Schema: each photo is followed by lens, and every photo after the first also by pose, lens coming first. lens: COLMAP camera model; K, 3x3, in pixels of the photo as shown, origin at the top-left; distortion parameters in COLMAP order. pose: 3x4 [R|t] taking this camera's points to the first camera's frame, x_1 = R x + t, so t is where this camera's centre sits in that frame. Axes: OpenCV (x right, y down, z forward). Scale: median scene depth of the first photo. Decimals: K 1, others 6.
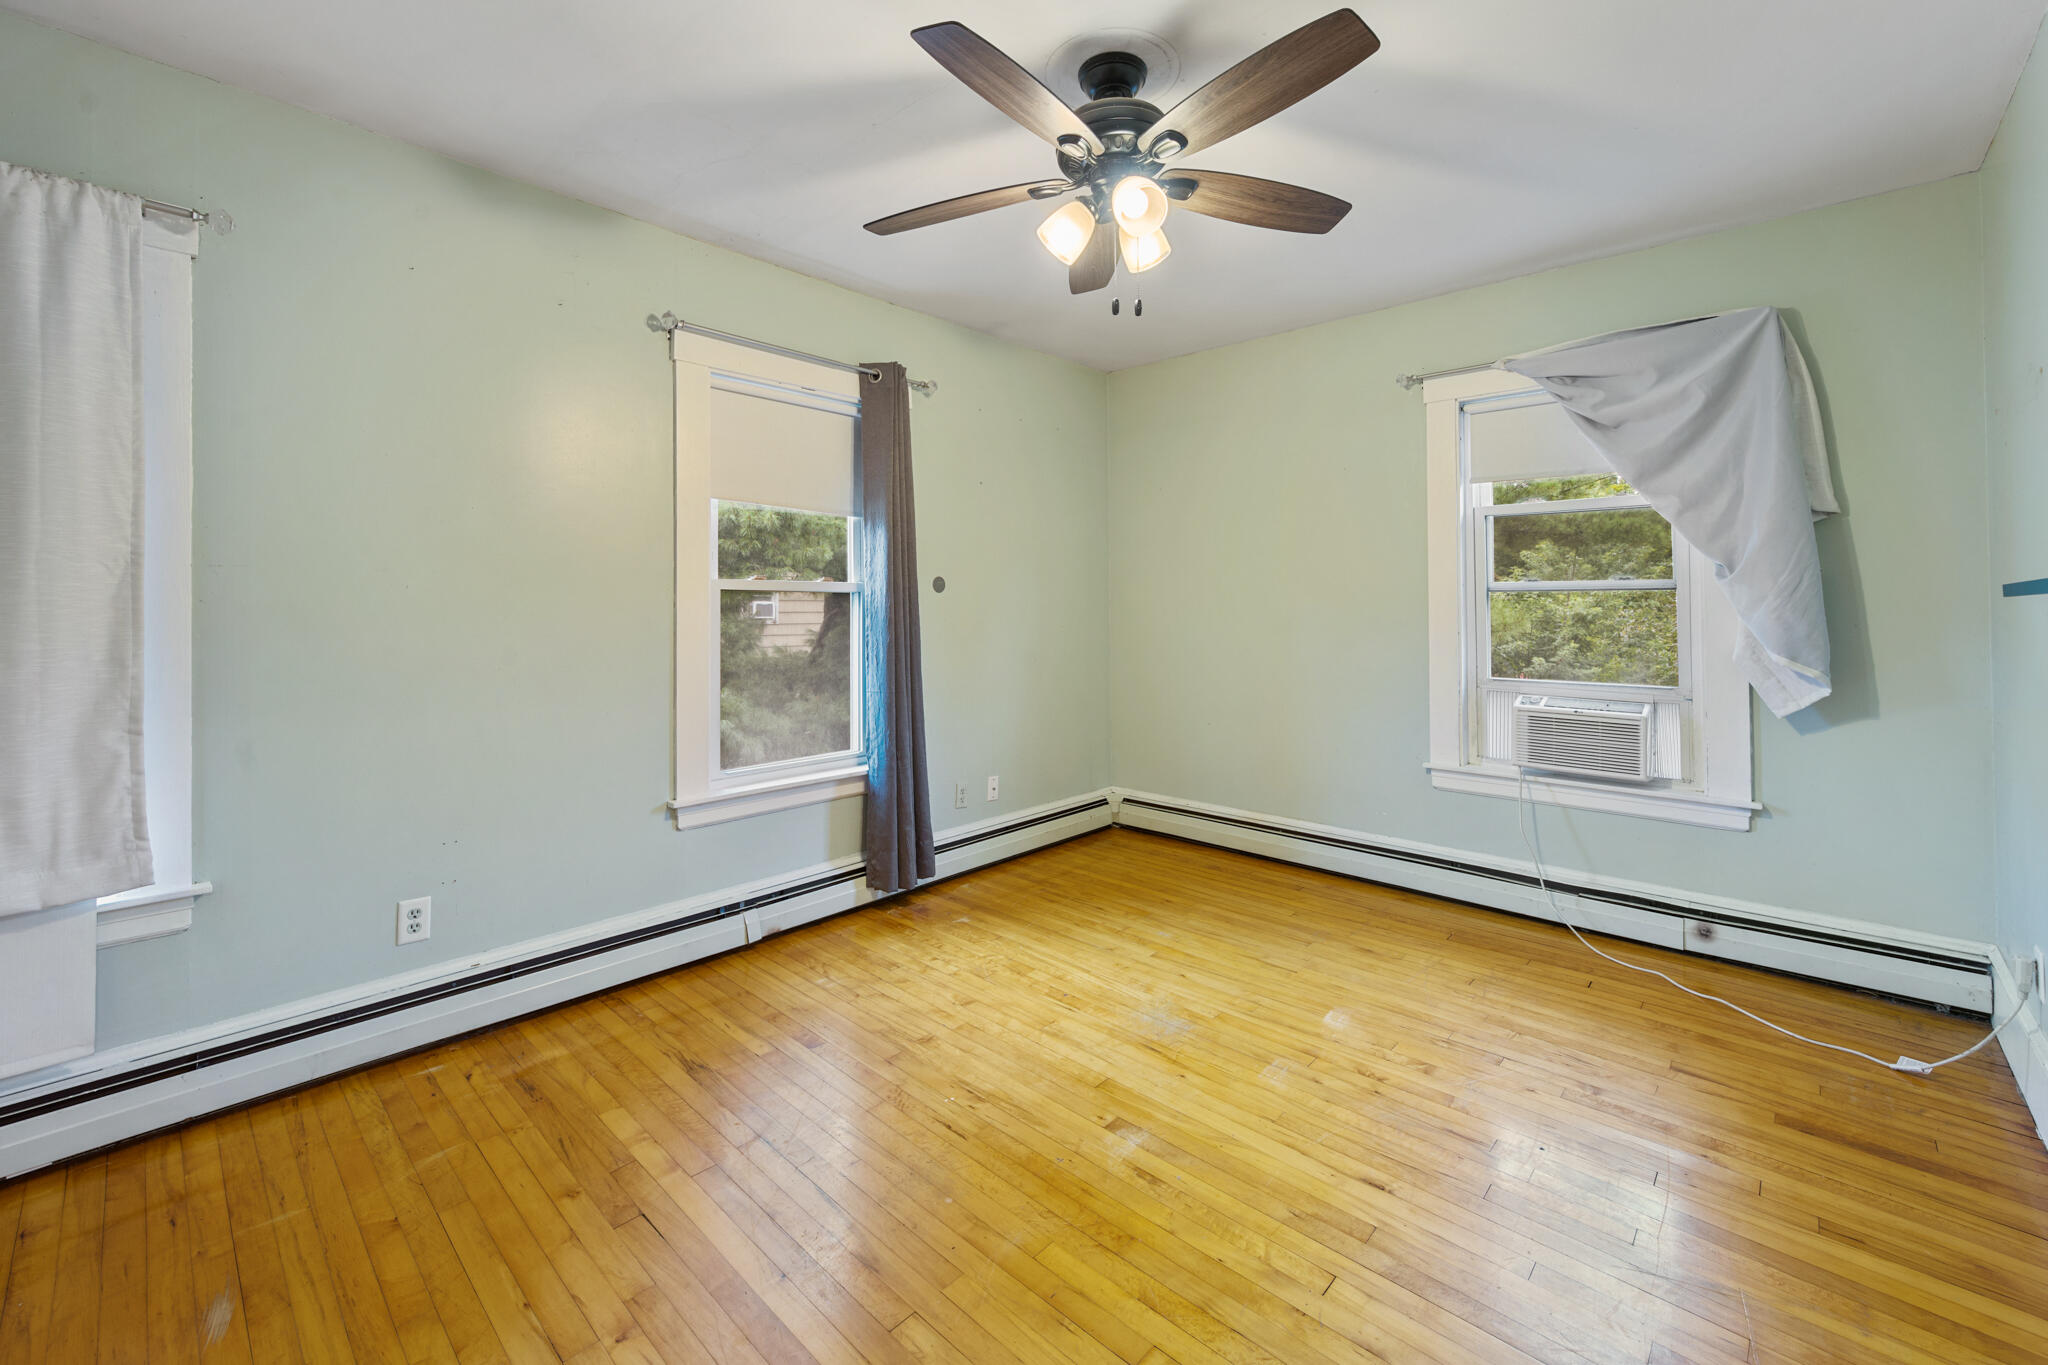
lens RADIAL K [[844.4, 0, 1016.0], [0, 844.4, 604.9], [0, 0, 1]] dist [-0.000588, 0.000012]
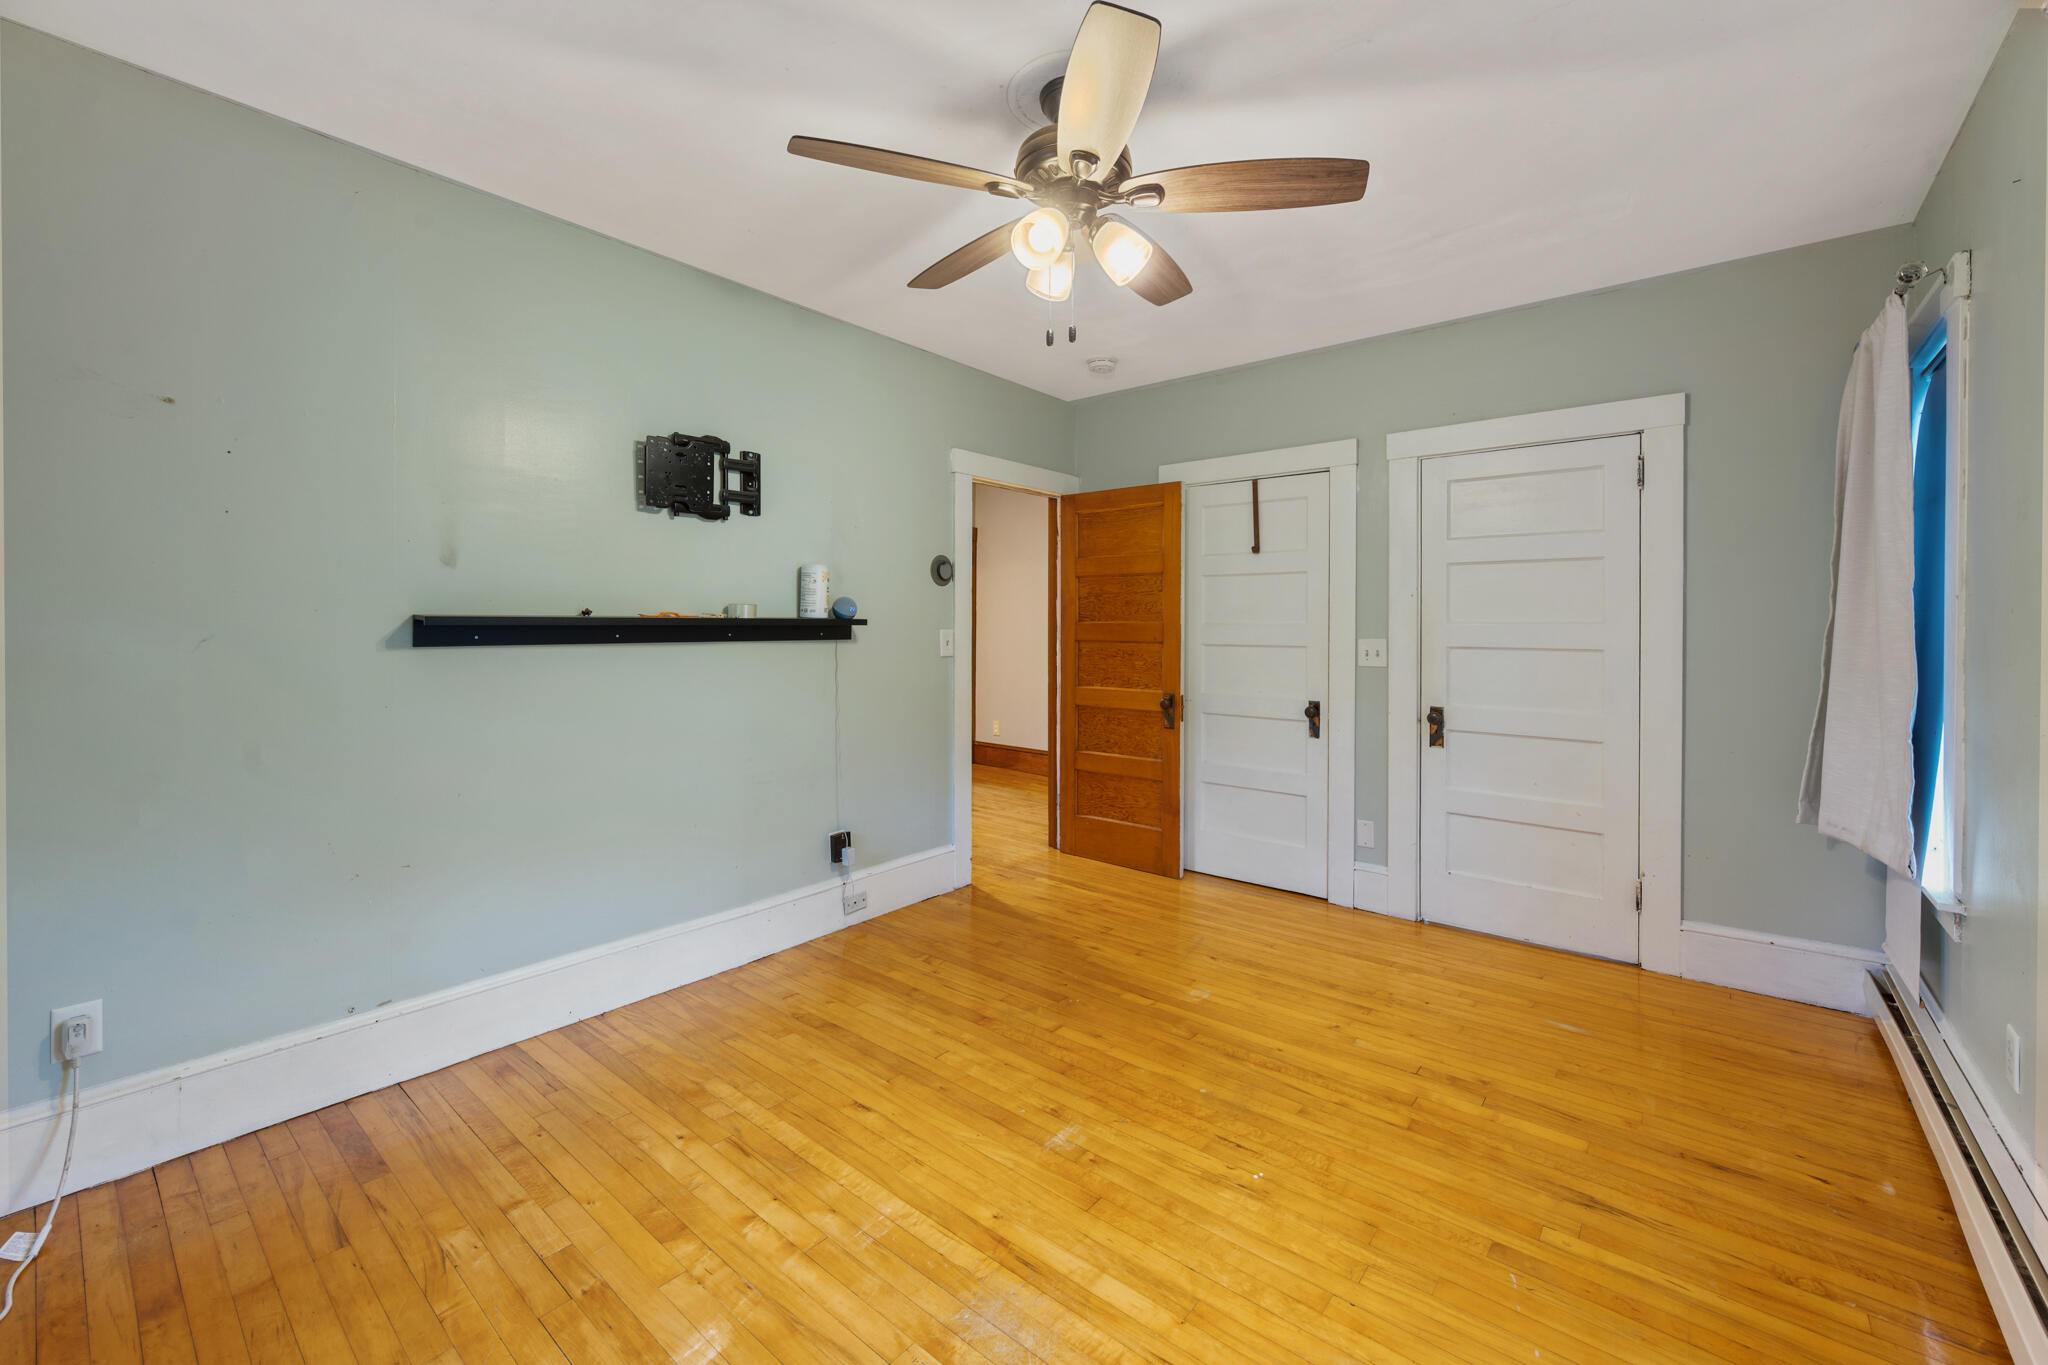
lens RADIAL K [[824.0, 0, 1020.1], [0, 824.0, 643.1], [0, 0, 1]] dist [-0.002846, -0.000215]
pose [[-0.998070, -0.001446, -0.062087, 0.162911], [-0.002396, 0.999881, 0.015221, -0.001568], [0.062058, 0.015341, -0.997955, 1.294089]]
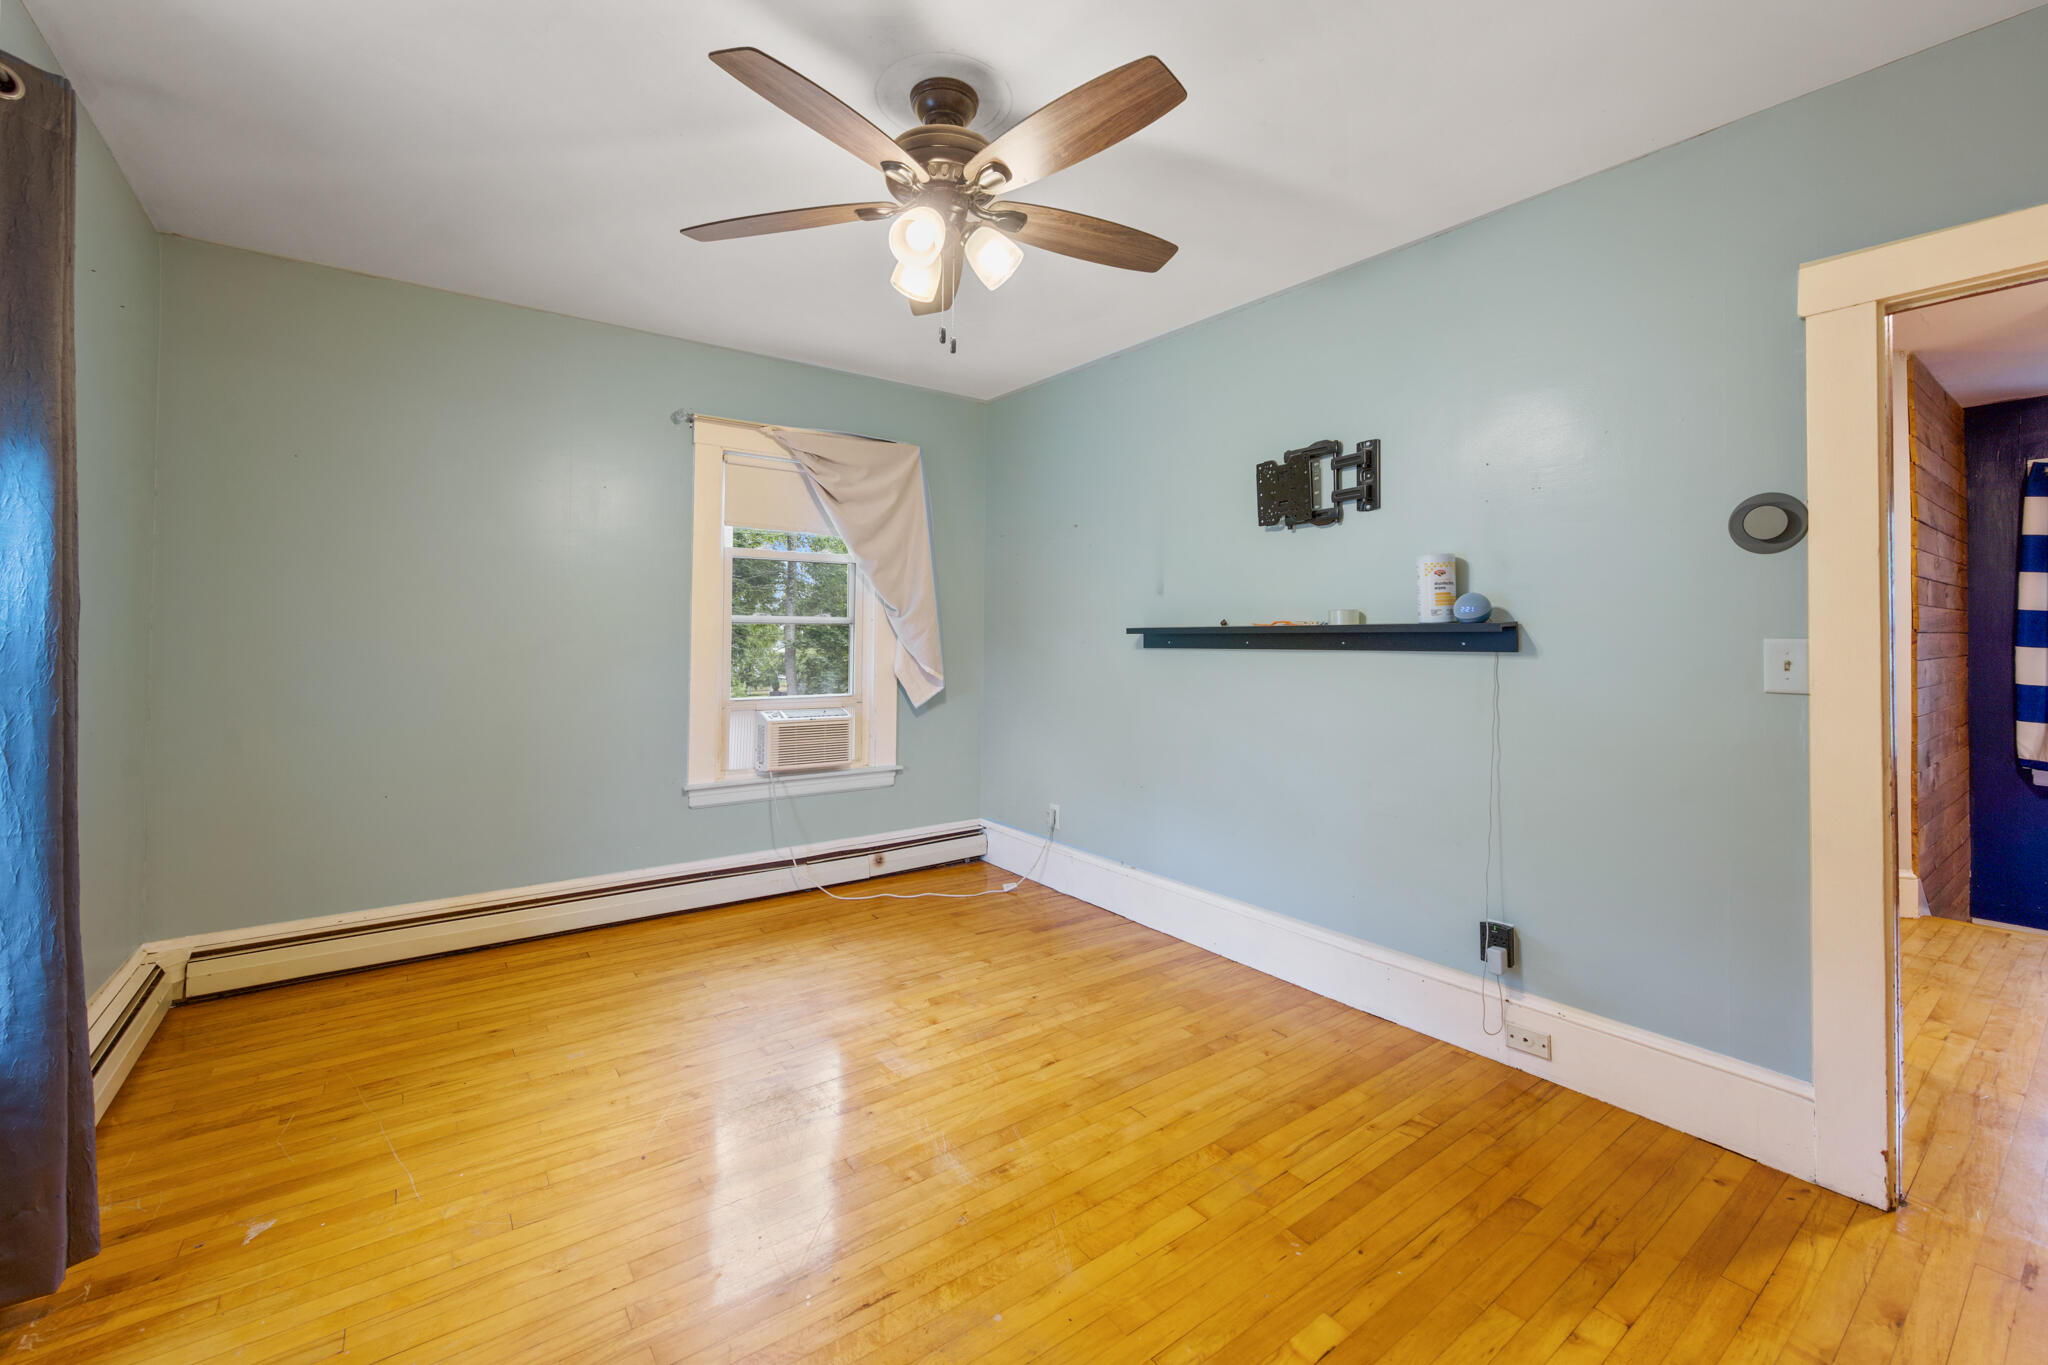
lens RADIAL K [[841.0, 0, 1025.2], [0, 841.0, 625.7], [0, 0, 1]] dist [-0.000592, 0.000044]
pose [[0.170471, 0.014249, 0.985260, -0.545250], [-0.007559, 0.999885, -0.013153, 0.000194], [-0.985334, -0.005205, 0.170559, 0.477934]]
